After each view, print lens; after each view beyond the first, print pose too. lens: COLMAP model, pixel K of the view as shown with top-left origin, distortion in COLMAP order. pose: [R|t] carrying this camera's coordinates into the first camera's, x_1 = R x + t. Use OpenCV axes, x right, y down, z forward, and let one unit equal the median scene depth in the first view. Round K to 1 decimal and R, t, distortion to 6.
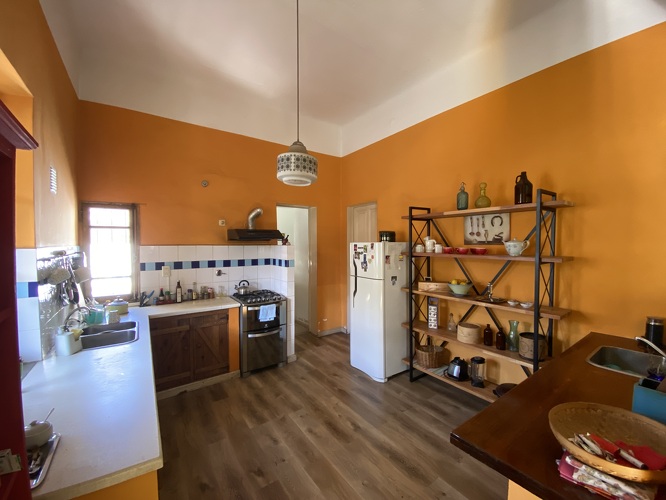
lens RADIAL K [[269.2, 0, 333.0], [0, 269.2, 250.0], [0, 0, 1]] dist [0.034631, -0.030220]
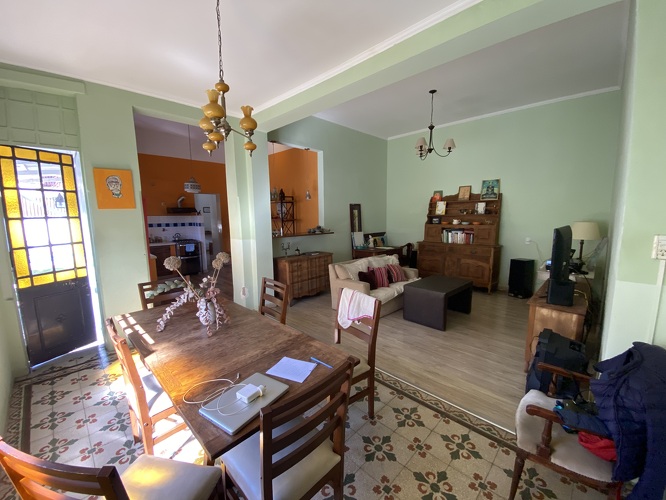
lens RADIAL K [[269.2, 0, 333.0], [0, 269.2, 250.0], [0, 0, 1]] dist [0.034631, -0.030220]
pose [[0.985084, -0.031038, 0.169249, 0.458194], [0.010713, 0.992752, 0.119705, 0.005943], [-0.171738, -0.116106, 0.978277, -1.170756]]
